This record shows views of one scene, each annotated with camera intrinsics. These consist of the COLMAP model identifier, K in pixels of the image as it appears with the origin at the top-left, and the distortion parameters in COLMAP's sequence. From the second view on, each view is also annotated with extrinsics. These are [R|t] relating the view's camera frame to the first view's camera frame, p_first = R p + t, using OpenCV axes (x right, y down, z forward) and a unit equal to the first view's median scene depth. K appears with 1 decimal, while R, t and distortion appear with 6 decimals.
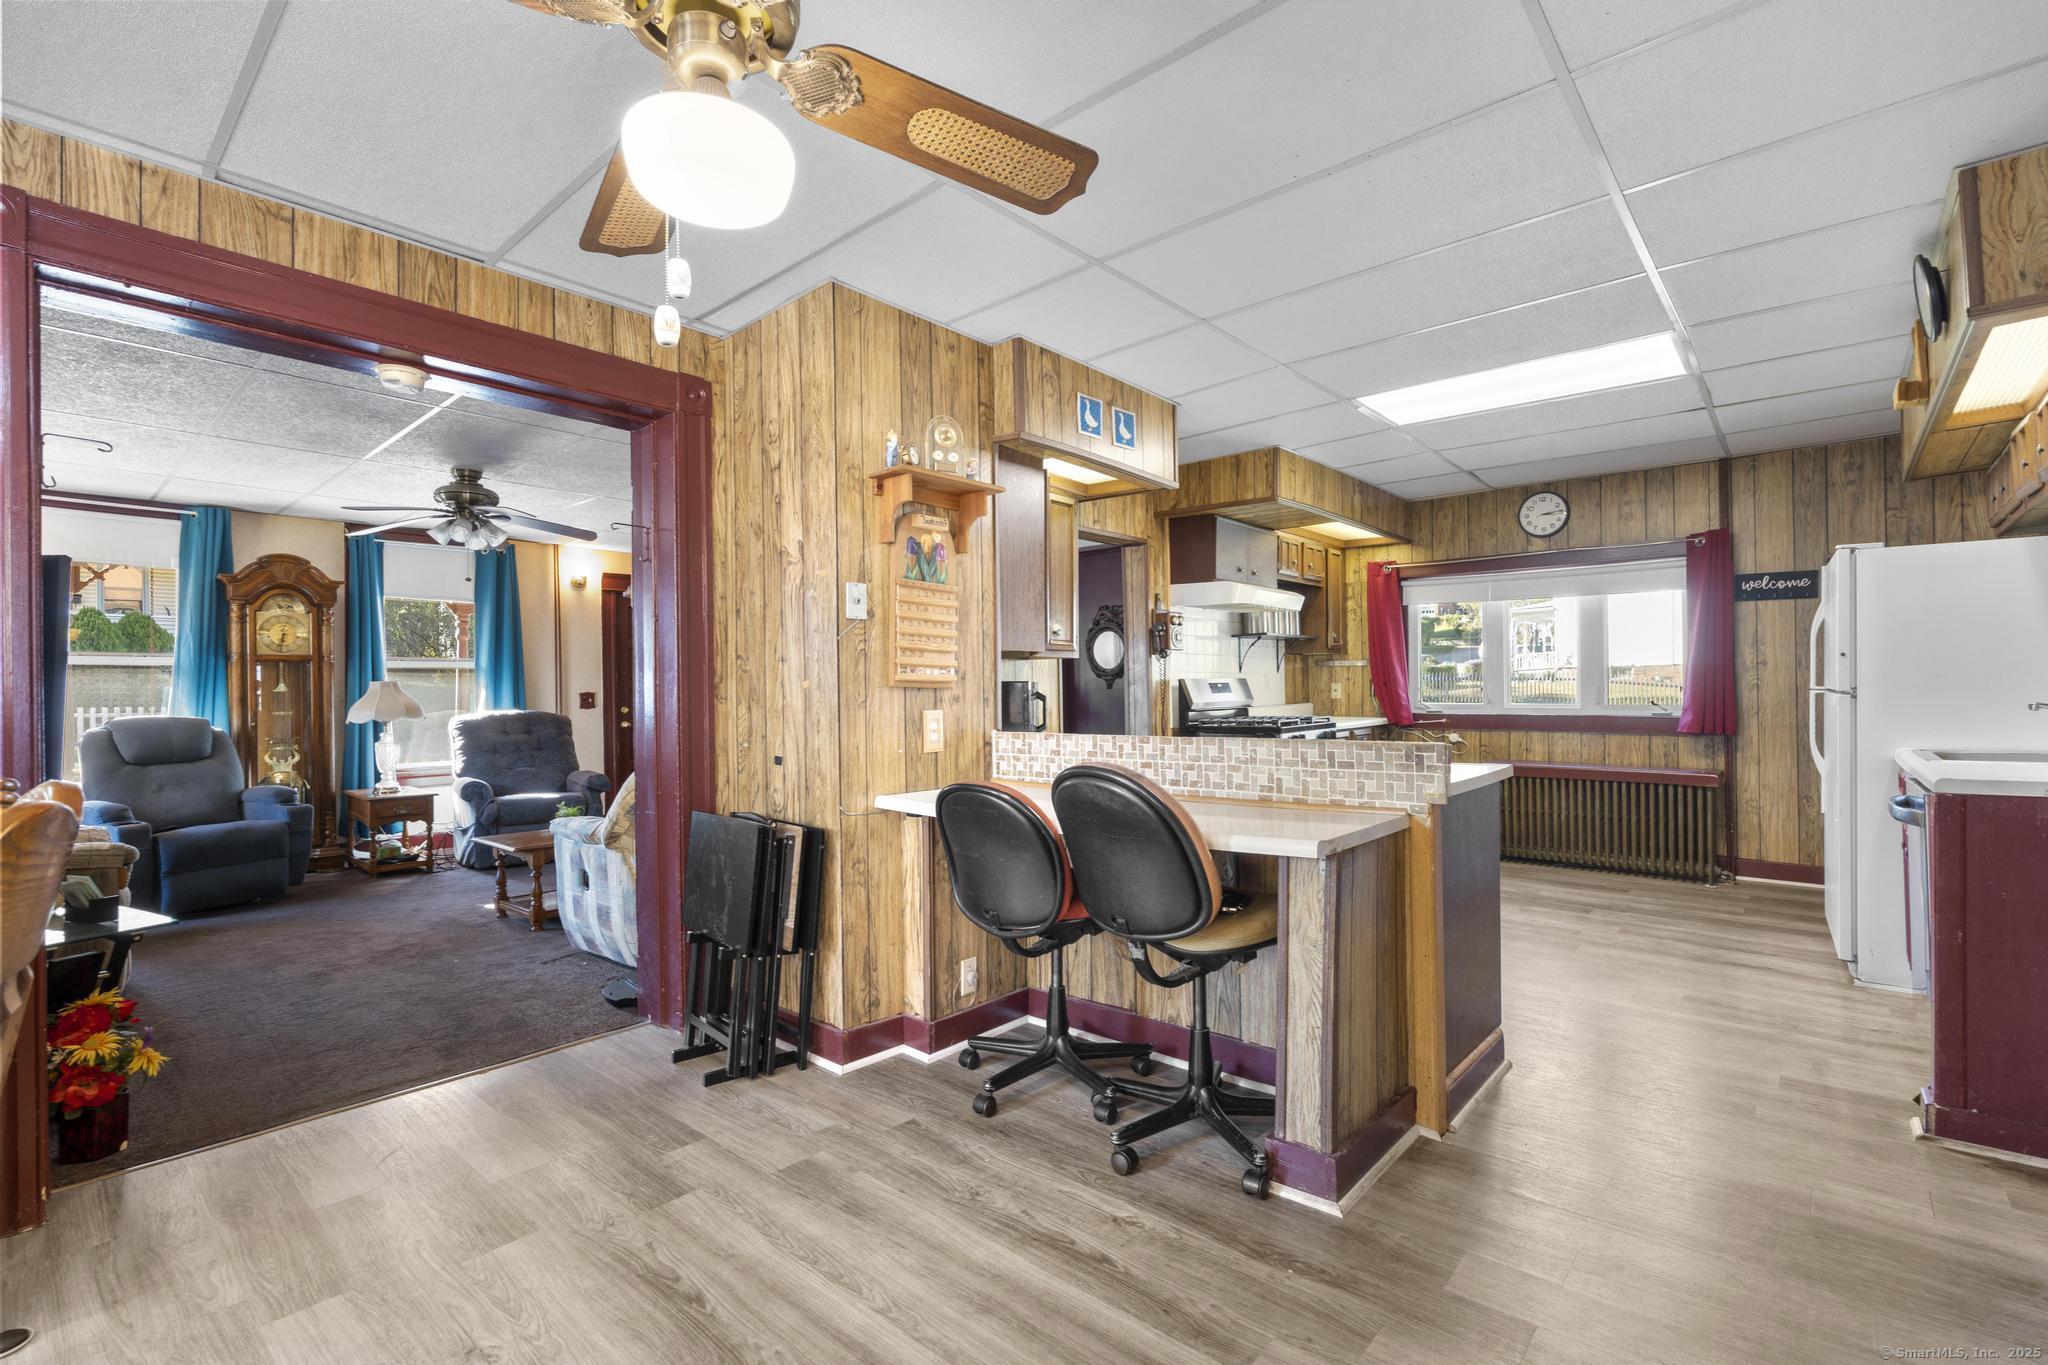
lens RADIAL K [[912.8, 0, 1021.3], [0, 912.8, 687.5], [0, 0, 1]] dist [-0.006138, 0.001167]
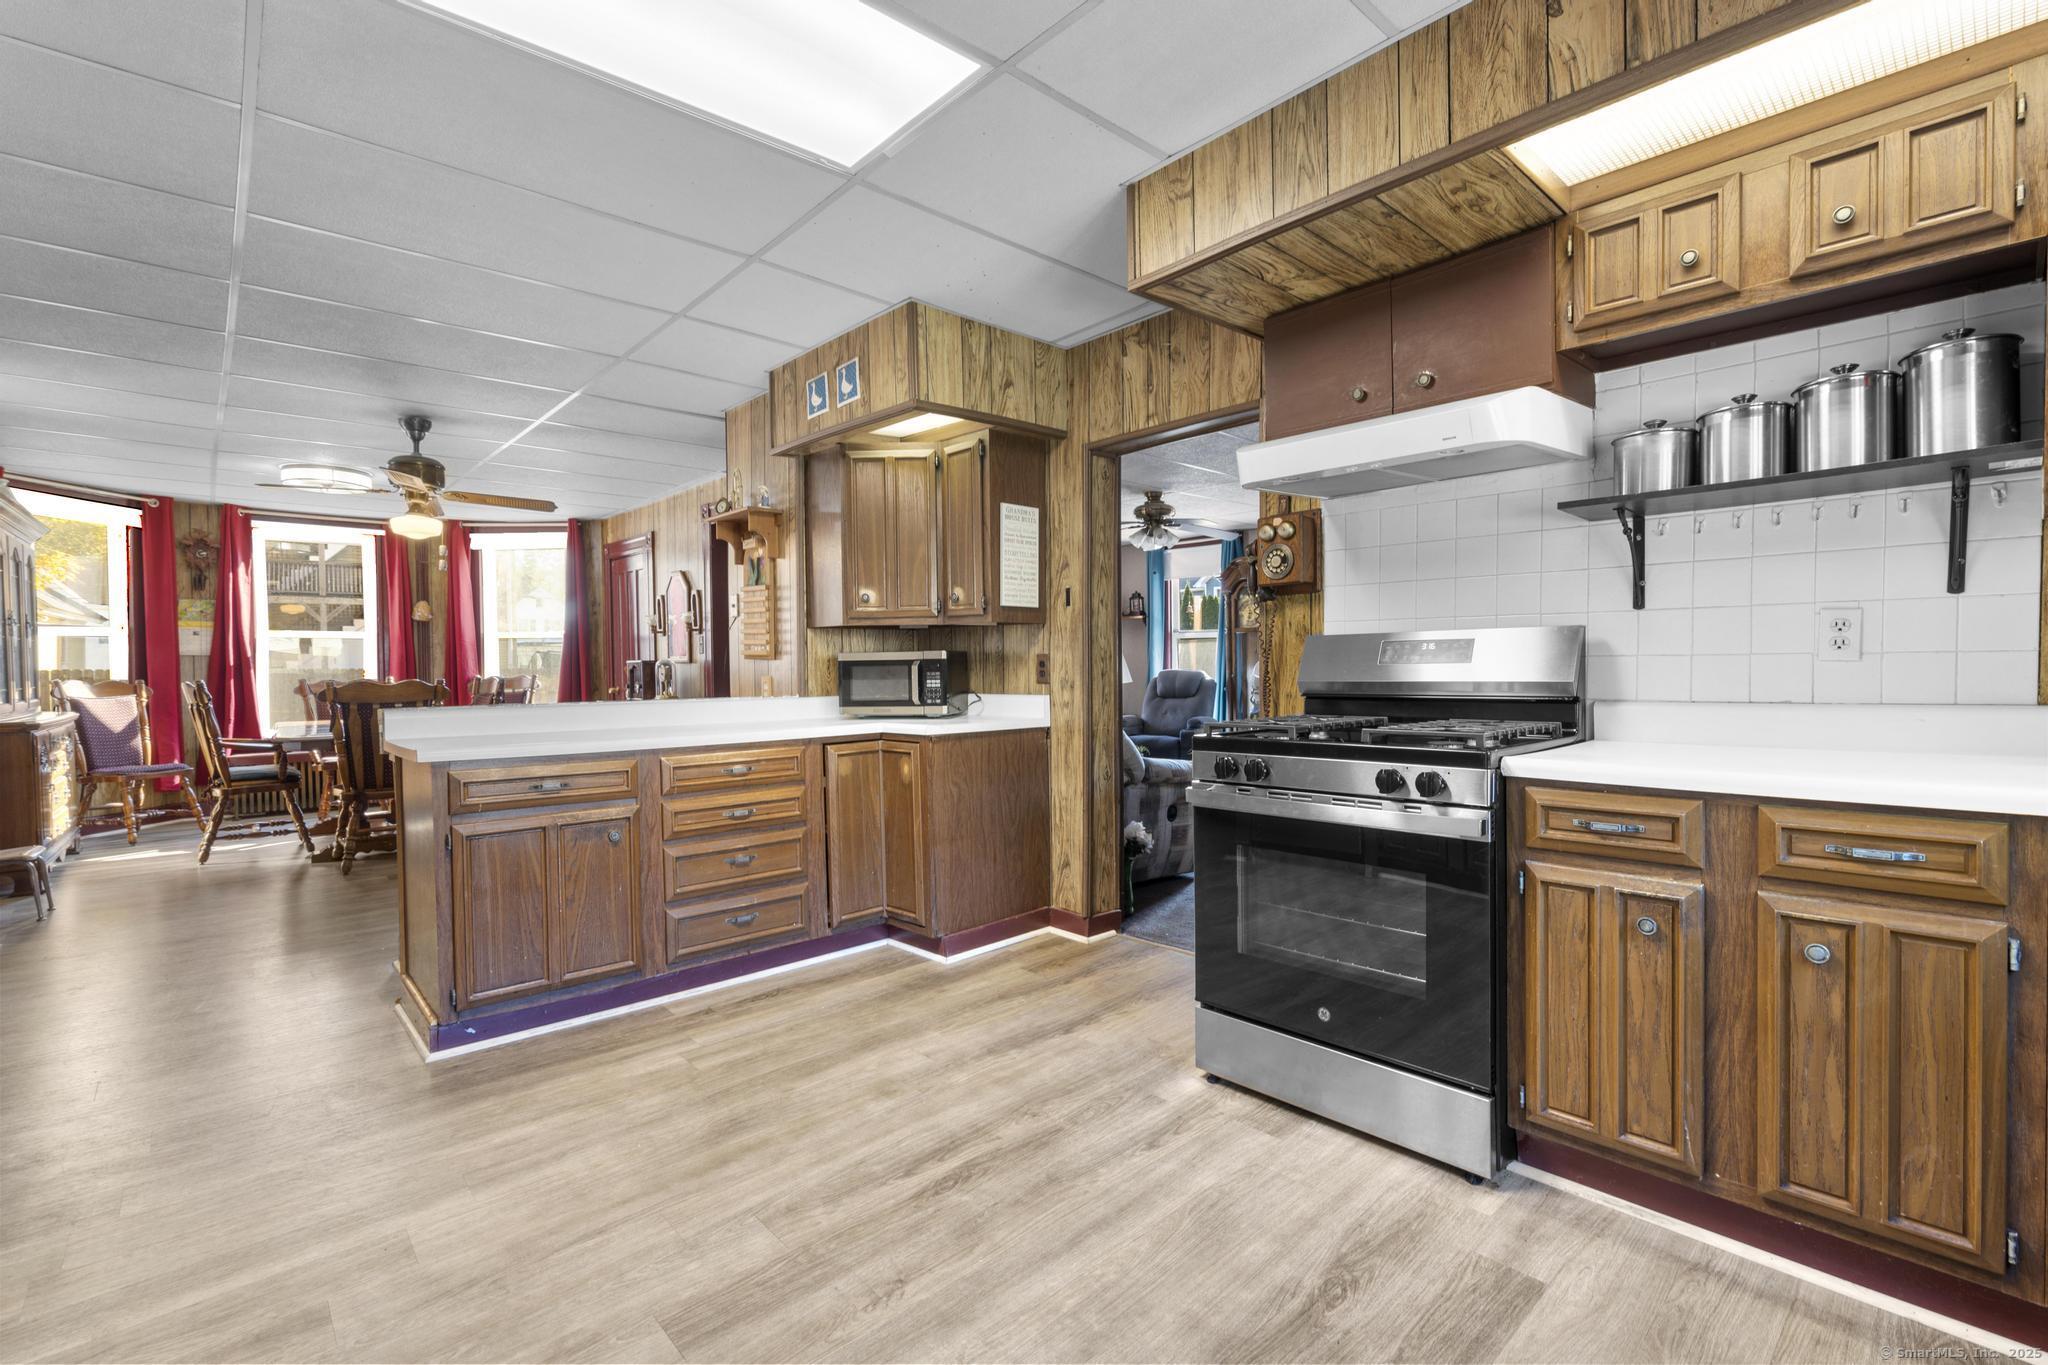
lens RADIAL K [[912.8, 0, 1030.8], [0, 912.8, 679.5], [0, 0, 1]] dist [-0.006138, 0.001167]
pose [[-0.106130, 0.030103, -0.993896, 0.680874], [0.014412, 0.999483, 0.028734, -0.001429], [0.994248, -0.011275, -0.106509, 0.843234]]
